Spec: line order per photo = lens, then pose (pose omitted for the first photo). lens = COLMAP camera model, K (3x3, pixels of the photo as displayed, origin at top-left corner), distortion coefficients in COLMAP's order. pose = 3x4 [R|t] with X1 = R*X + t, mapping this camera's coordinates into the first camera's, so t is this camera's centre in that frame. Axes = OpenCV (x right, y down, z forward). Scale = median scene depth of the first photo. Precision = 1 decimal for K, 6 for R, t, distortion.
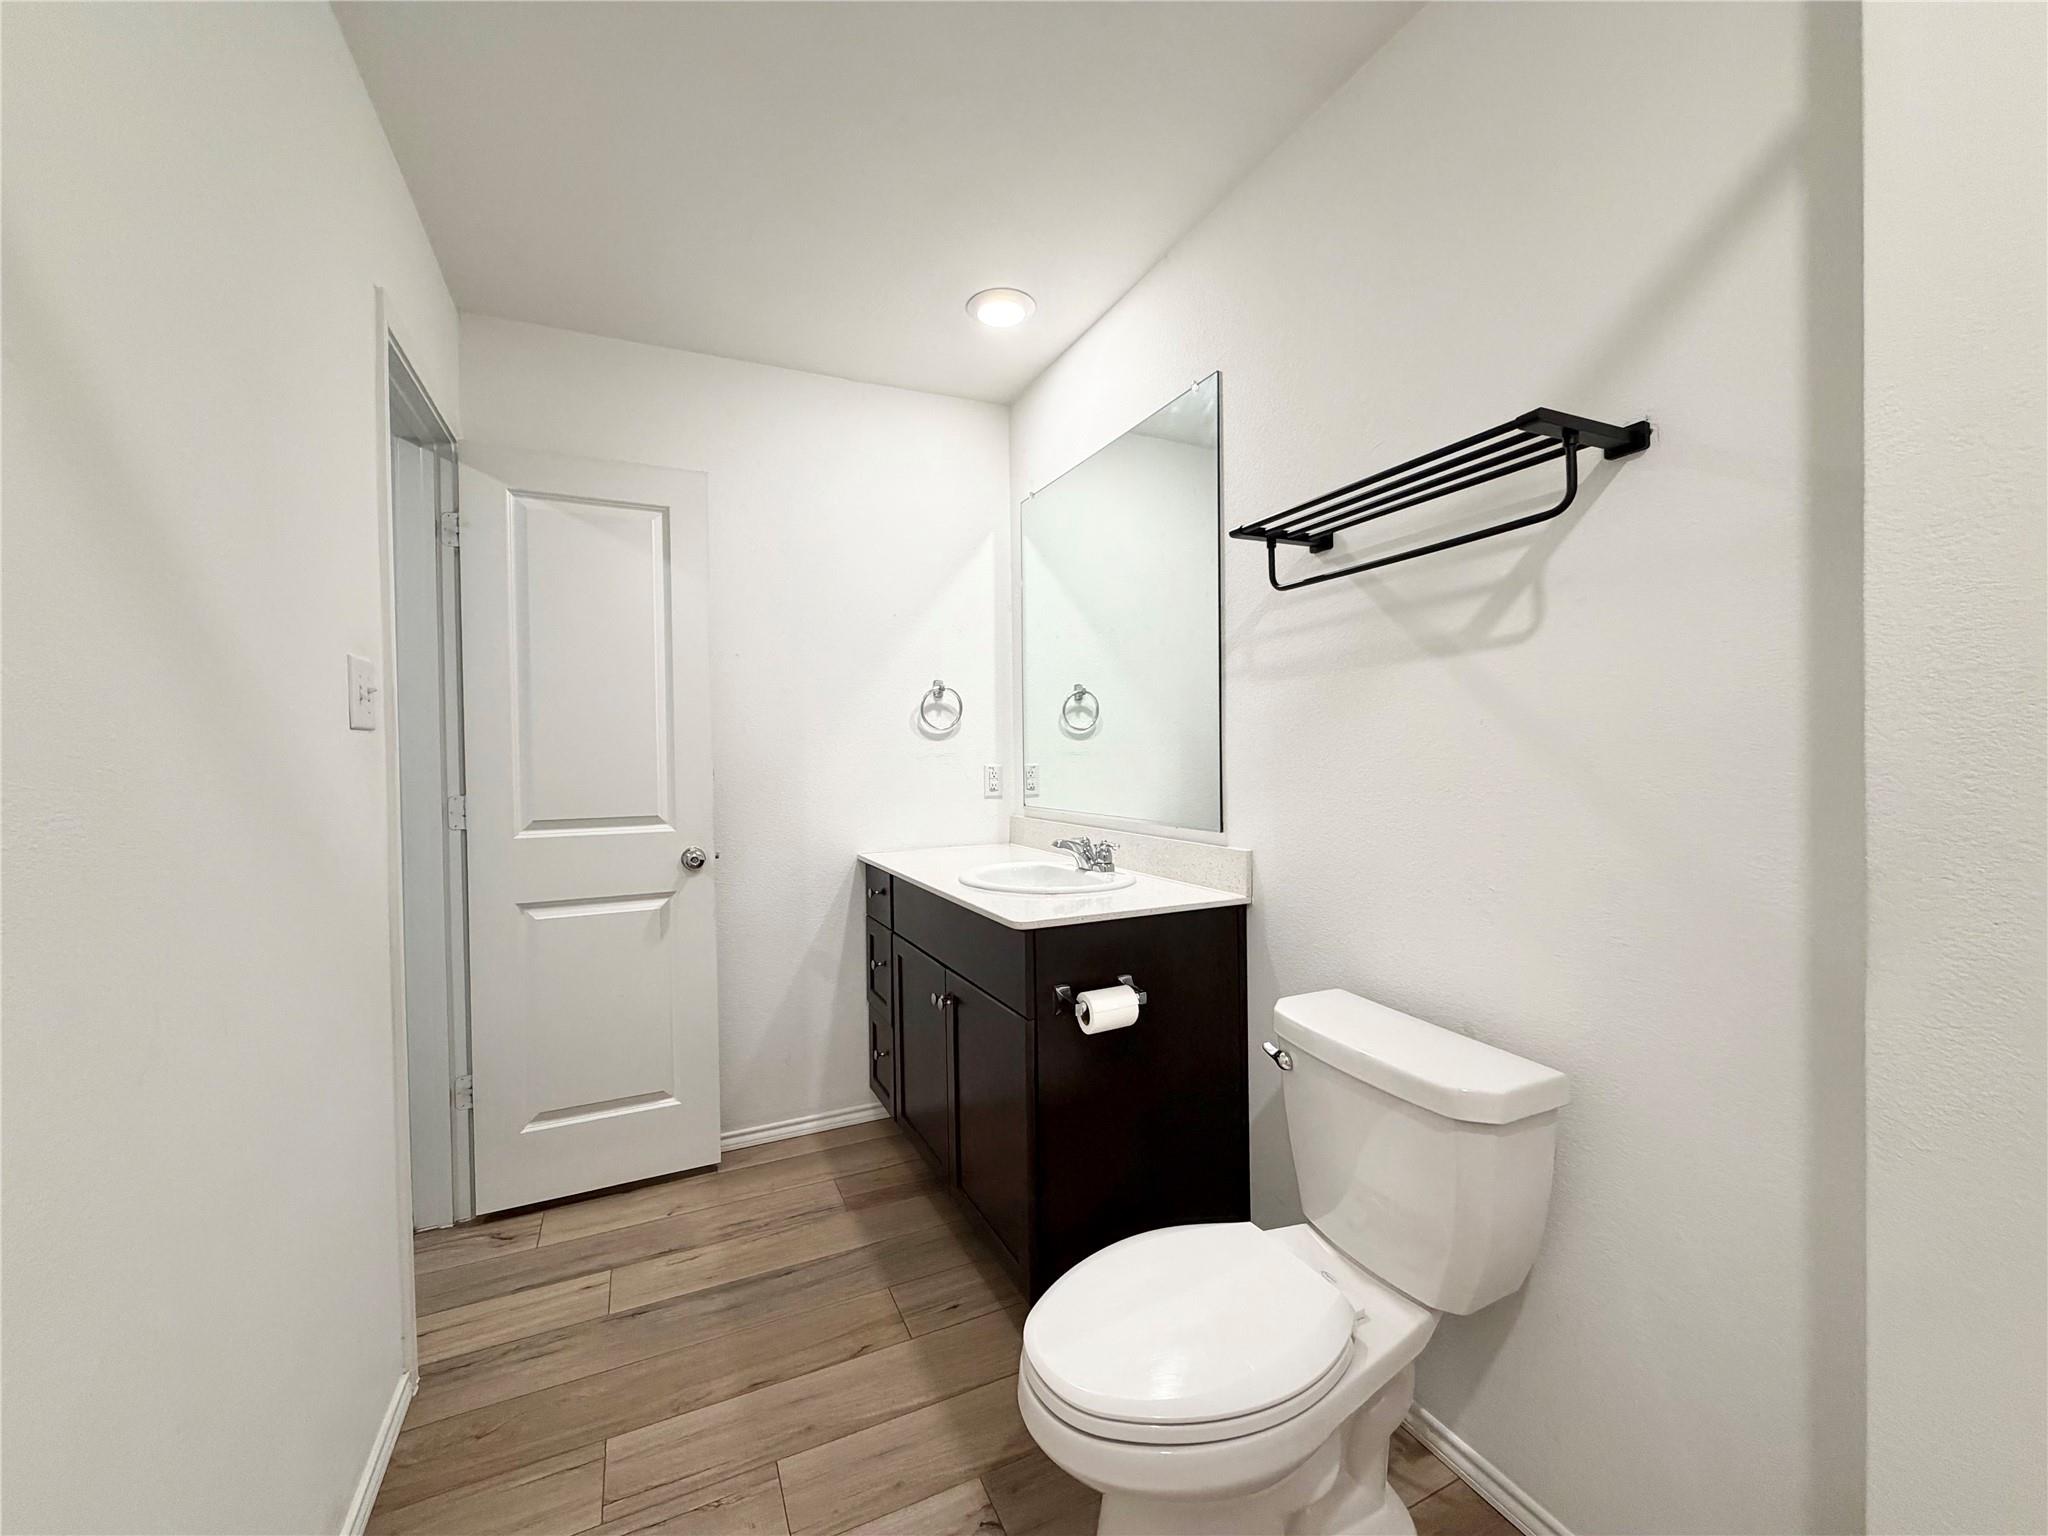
lens RADIAL K [[826.6, 0, 1023.8], [0, 826.6, 767.9], [0, 0, 1]] dist [-0.000178, -0.000379]
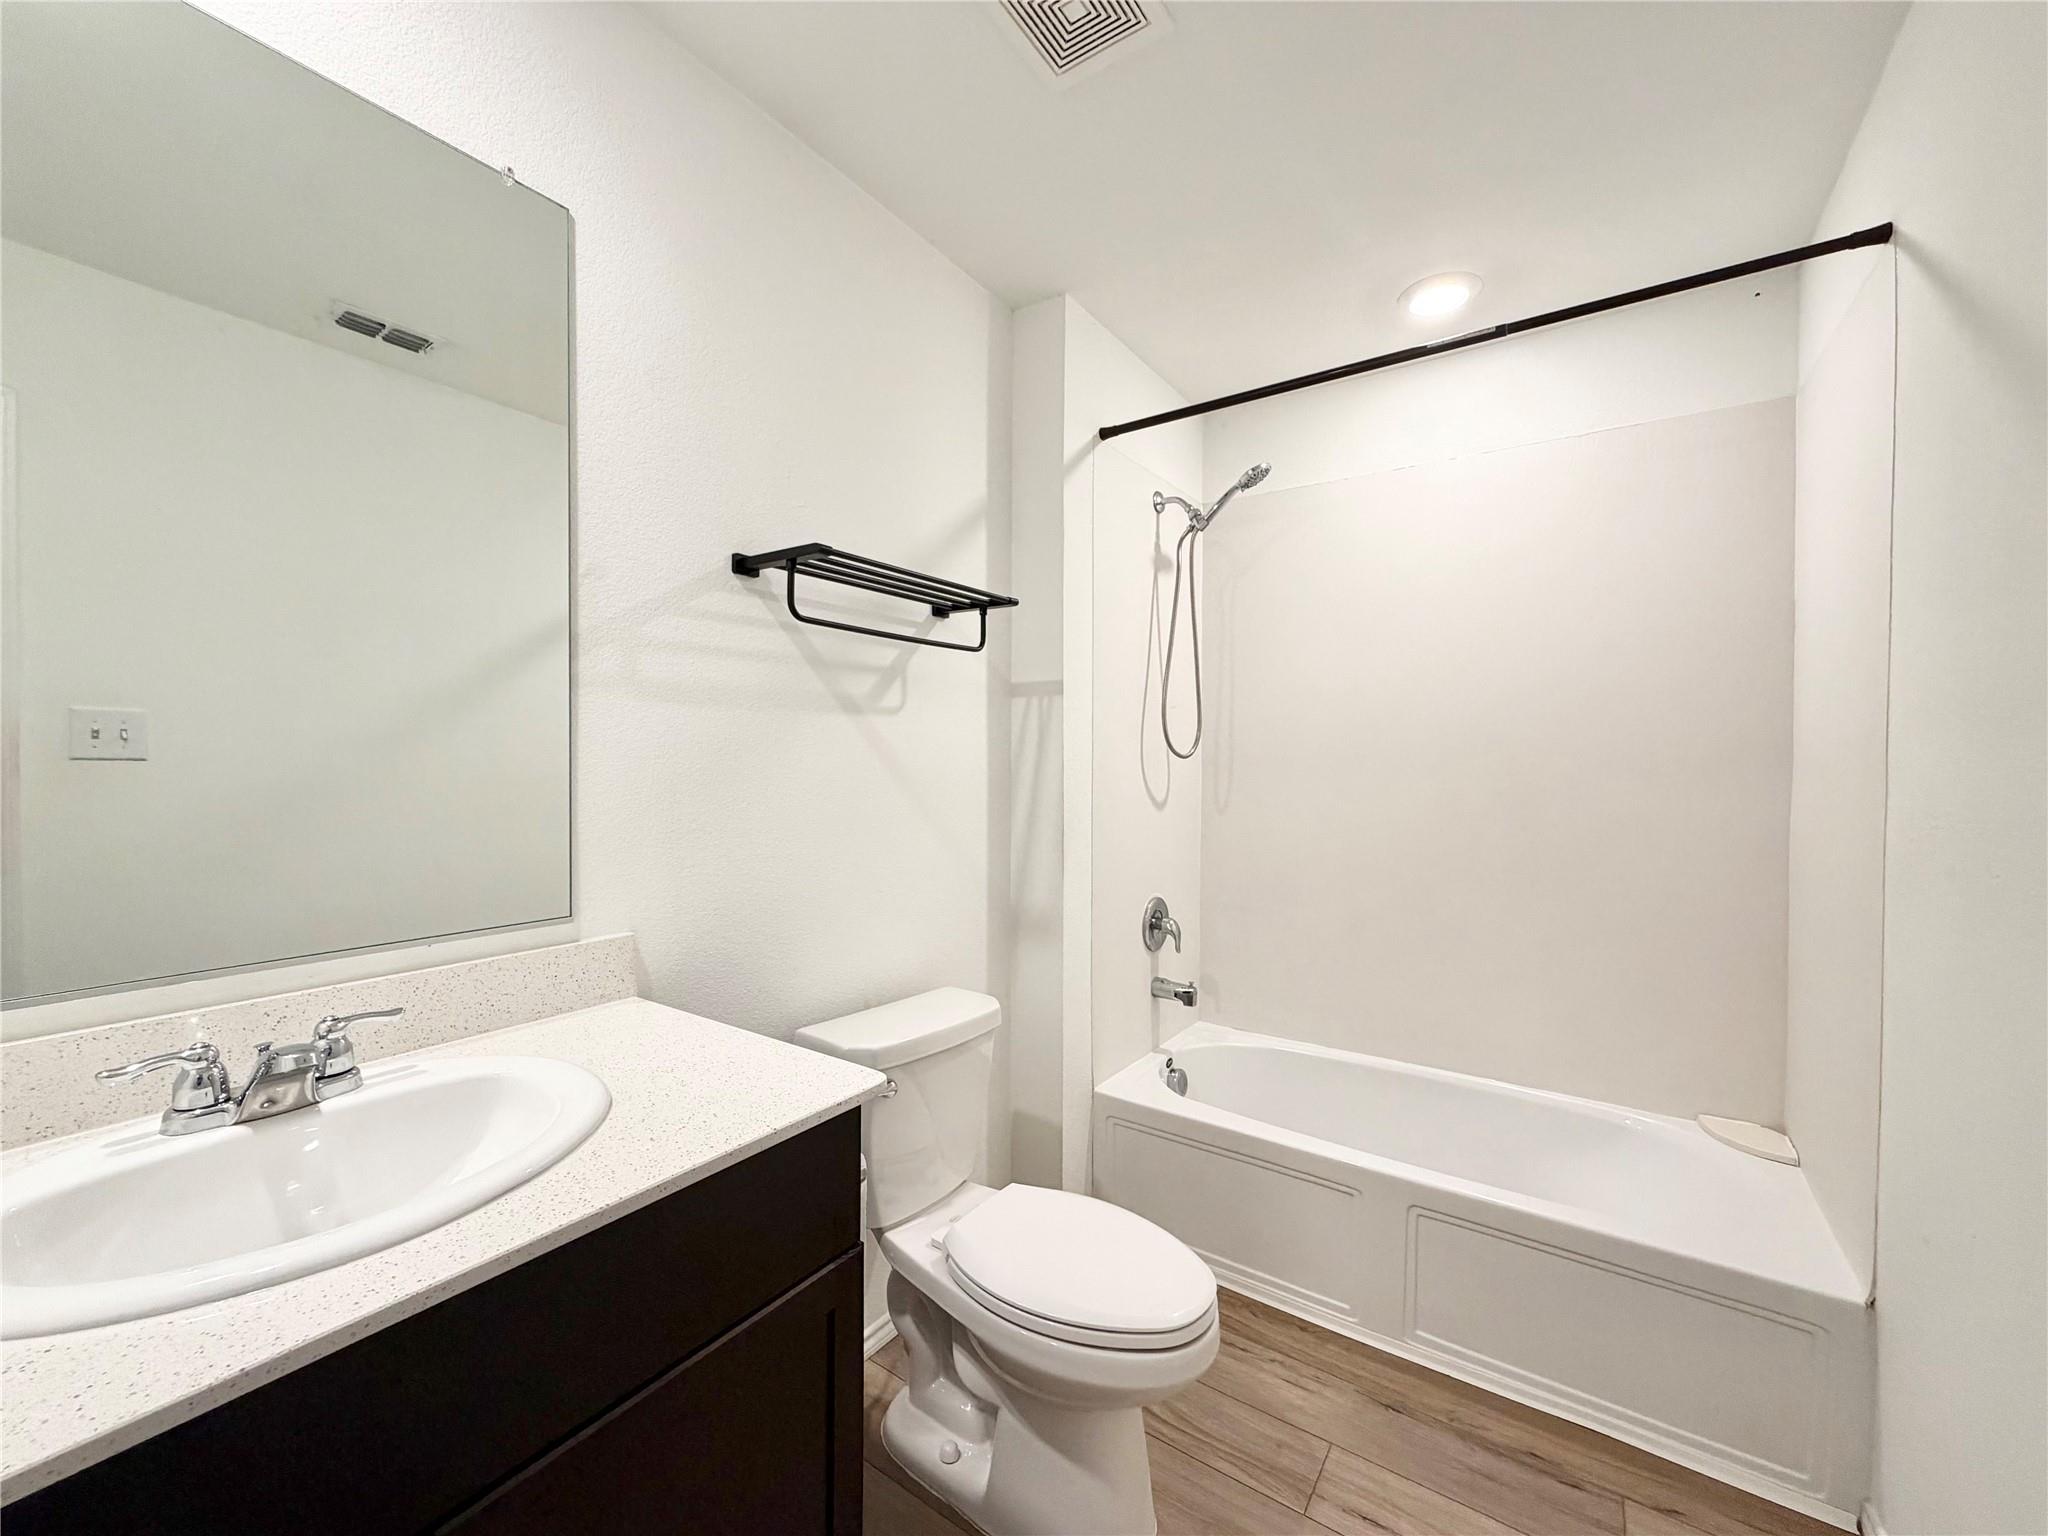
lens RADIAL K [[826.6, 0, 1020.3], [0, 826.6, 769.6], [0, 0, 1]] dist [-0.000178, -0.000379]
pose [[-0.497149, 0.010806, 0.867598, -0.724213], [0.021872, 0.999761, 0.000081, -0.046979], [-0.867389, 0.019016, -0.497267, 1.459507]]
